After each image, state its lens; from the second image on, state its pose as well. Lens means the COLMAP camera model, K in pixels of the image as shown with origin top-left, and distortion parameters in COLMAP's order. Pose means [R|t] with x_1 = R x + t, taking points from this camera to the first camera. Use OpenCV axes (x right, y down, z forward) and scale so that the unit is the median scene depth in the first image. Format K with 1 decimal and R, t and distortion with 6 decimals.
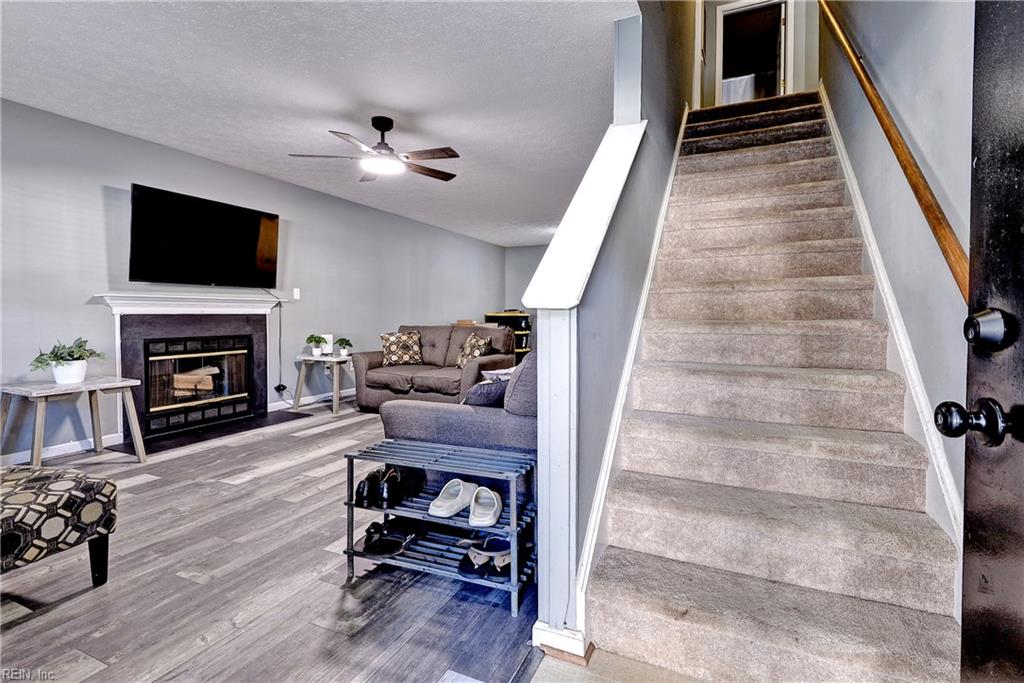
lens RADIAL K [[482.4, 0, 537.8], [0, 482.4, 325.2], [0, 0, 1]] dist [0.027304, -0.016452]
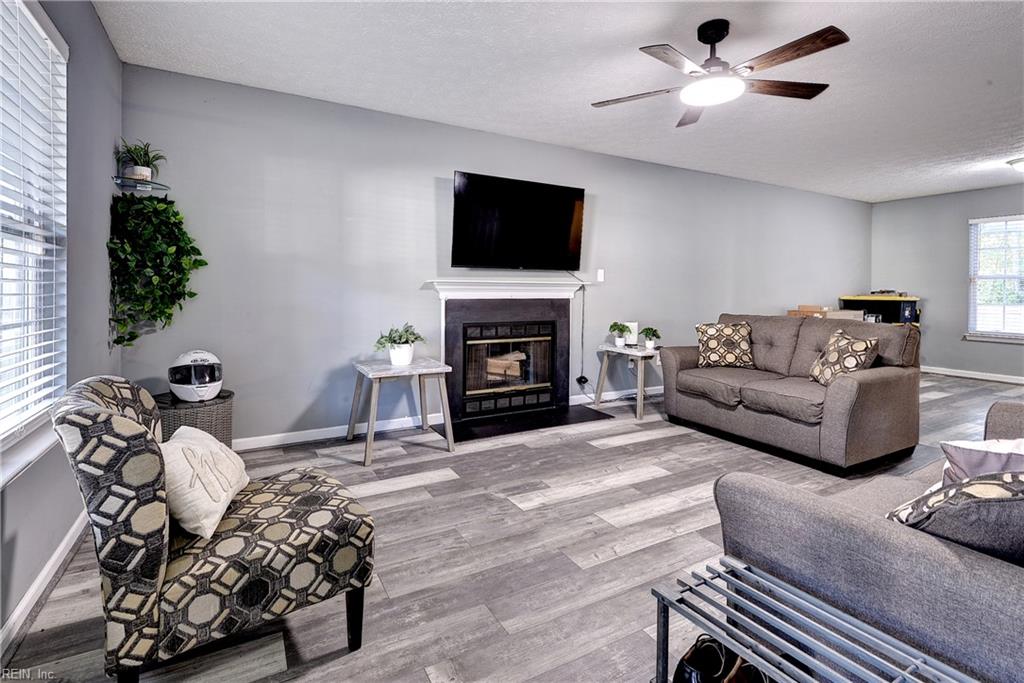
lens RADIAL K [[487.3, 0, 505.9], [0, 487.3, 308.4], [0, 0, 1]] dist [0.015109, -0.000249]
pose [[0.785956, 0.023568, -0.617833, -0.102095], [-0.018034, 0.999722, 0.015194, -0.019174], [0.618019, -0.000800, 0.786163, 0.243093]]
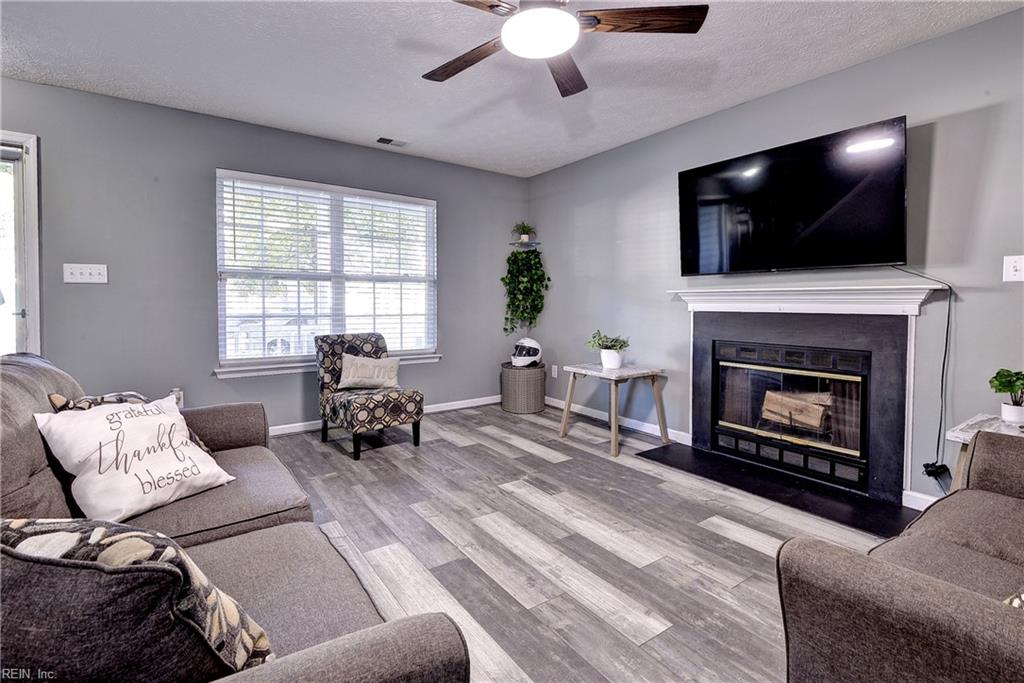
lens RADIAL K [[487.3, 0, 505.9], [0, 487.3, 308.4], [0, 0, 1]] dist [0.015109, -0.000249]
pose [[-0.544708, 0.000276, -0.838626, 0.135032], [-0.033479, 0.999196, 0.022074, -0.033523], [0.837957, 0.040100, -0.544261, 1.115298]]
